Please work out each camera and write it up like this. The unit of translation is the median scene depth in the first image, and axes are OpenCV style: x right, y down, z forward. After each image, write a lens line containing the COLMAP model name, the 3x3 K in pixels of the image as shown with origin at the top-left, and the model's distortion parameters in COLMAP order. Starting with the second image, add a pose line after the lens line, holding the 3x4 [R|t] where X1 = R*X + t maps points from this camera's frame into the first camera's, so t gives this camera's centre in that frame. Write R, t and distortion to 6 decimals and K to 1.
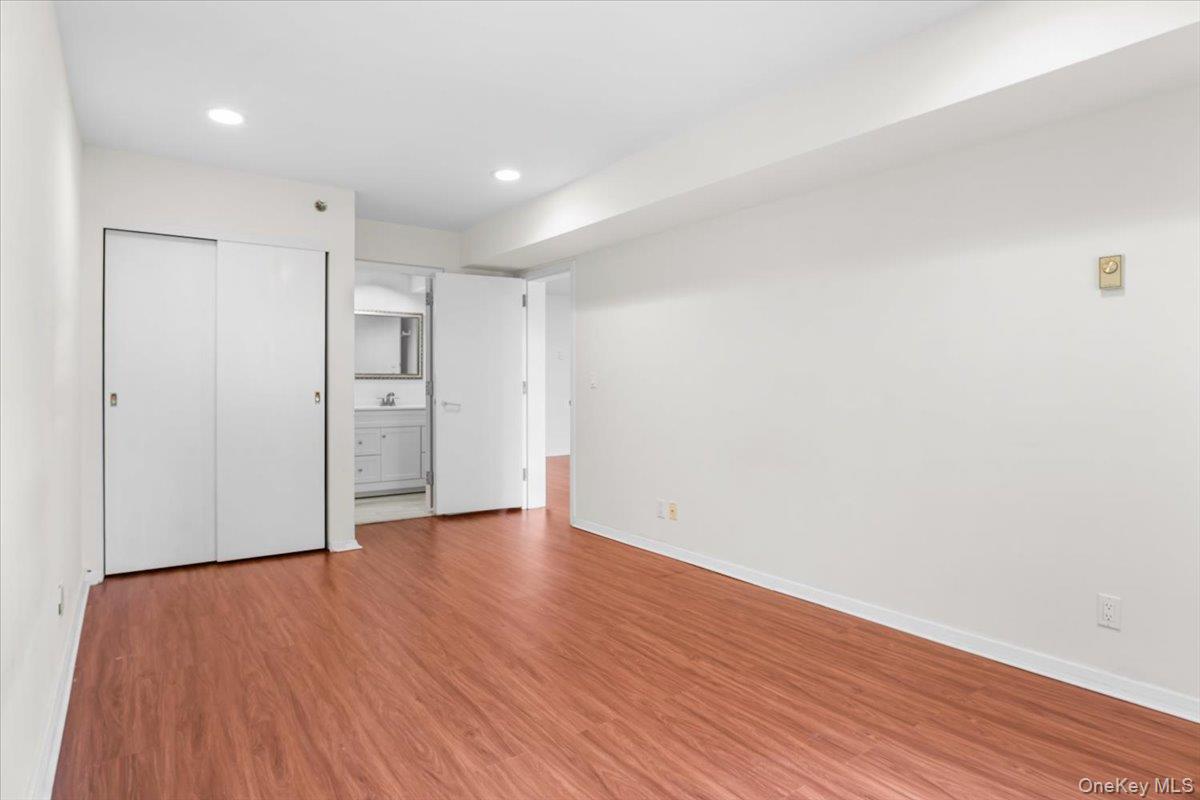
lens RADIAL K [[656.4, 0, 595.3], [0, 656.4, 379.1], [0, 0, 1]] dist [-0.027584, 0.000609]
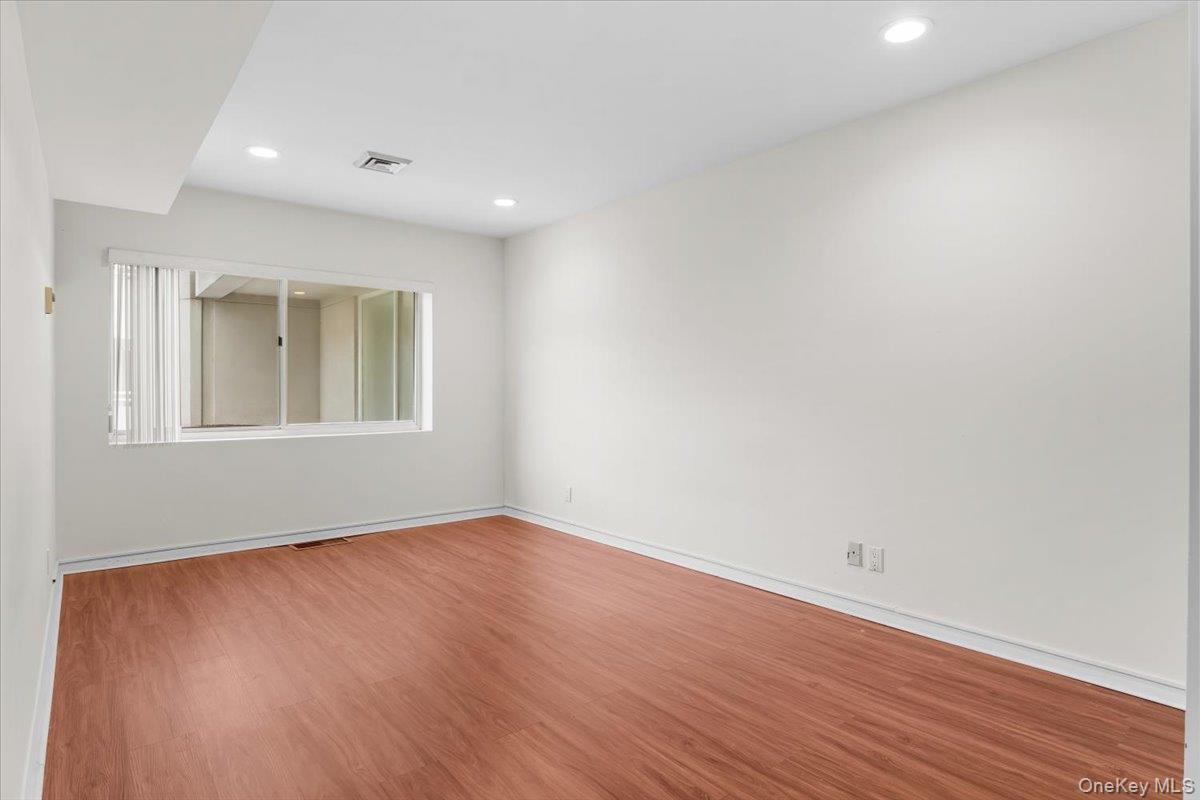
lens RADIAL K [[629.6, 0, 638.1], [0, 629.6, 393.4], [0, 0, 1]] dist [-0.051139, 0.000011]
pose [[-0.992044, -0.005452, -0.125773, -0.171116], [-0.005796, 0.999980, 0.002375, 0.008669], [0.125758, 0.003085, -0.992056, 1.730224]]
